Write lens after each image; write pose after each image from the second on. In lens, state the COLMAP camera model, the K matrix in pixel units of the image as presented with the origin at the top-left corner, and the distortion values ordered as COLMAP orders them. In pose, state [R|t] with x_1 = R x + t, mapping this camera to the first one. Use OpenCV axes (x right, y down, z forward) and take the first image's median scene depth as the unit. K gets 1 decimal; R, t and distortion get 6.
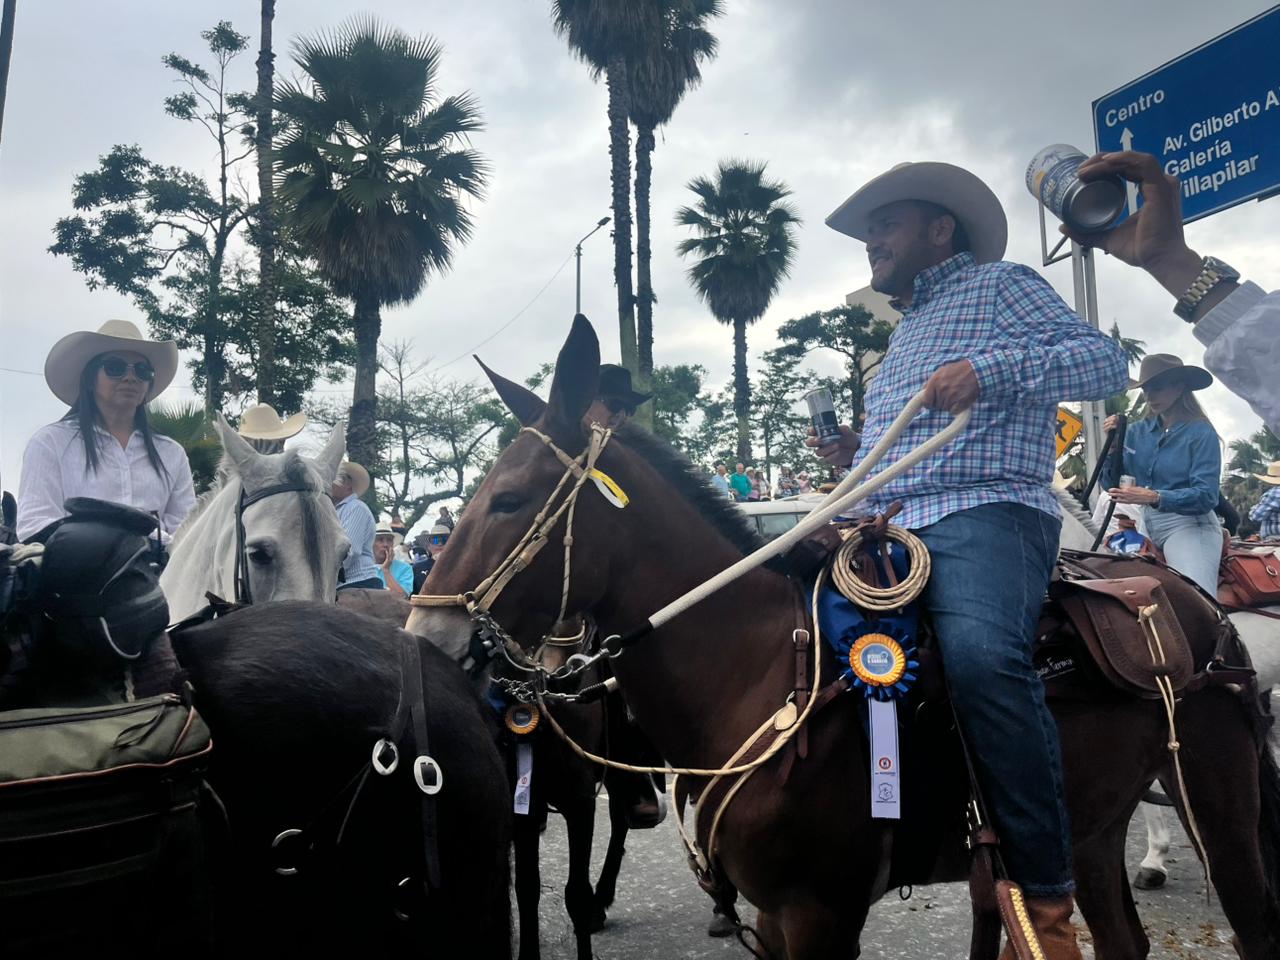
lens RADIAL K [[974.3, 0, 632.2], [0, 974.3, 482.6], [0, 0, 1]] dist [0.072029, -0.100893]
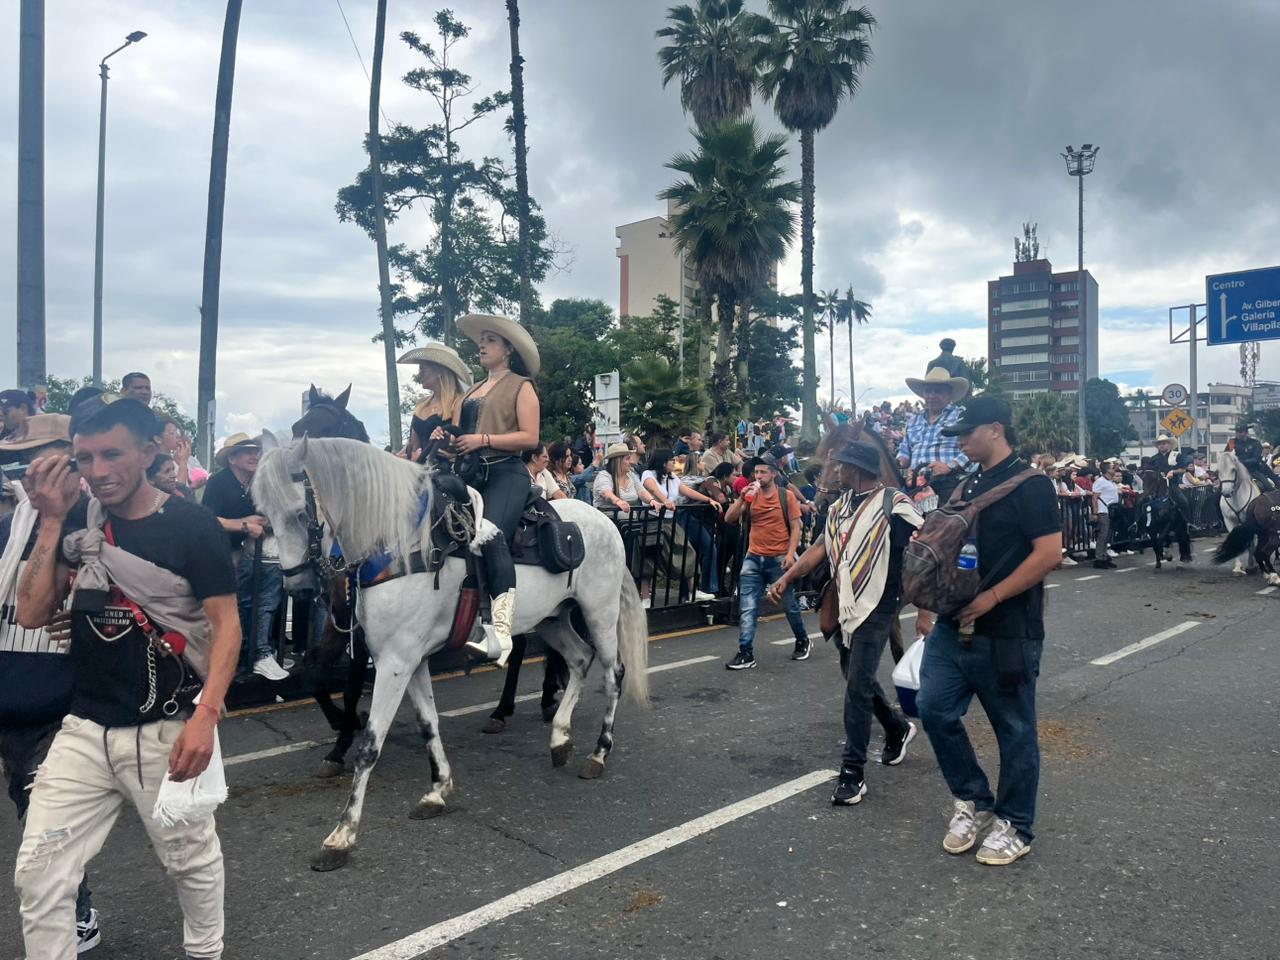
lens RADIAL K [[974.3, 0, 627.8], [0, 974.3, 476.0], [0, 0, 1]] dist [0.072029, -0.100893]
pose [[0.938199, 0.041848, 0.343558, -0.611939], [-0.073096, 0.994230, 0.078509, -0.006007], [-0.338290, -0.098769, 0.935844, -0.280080]]
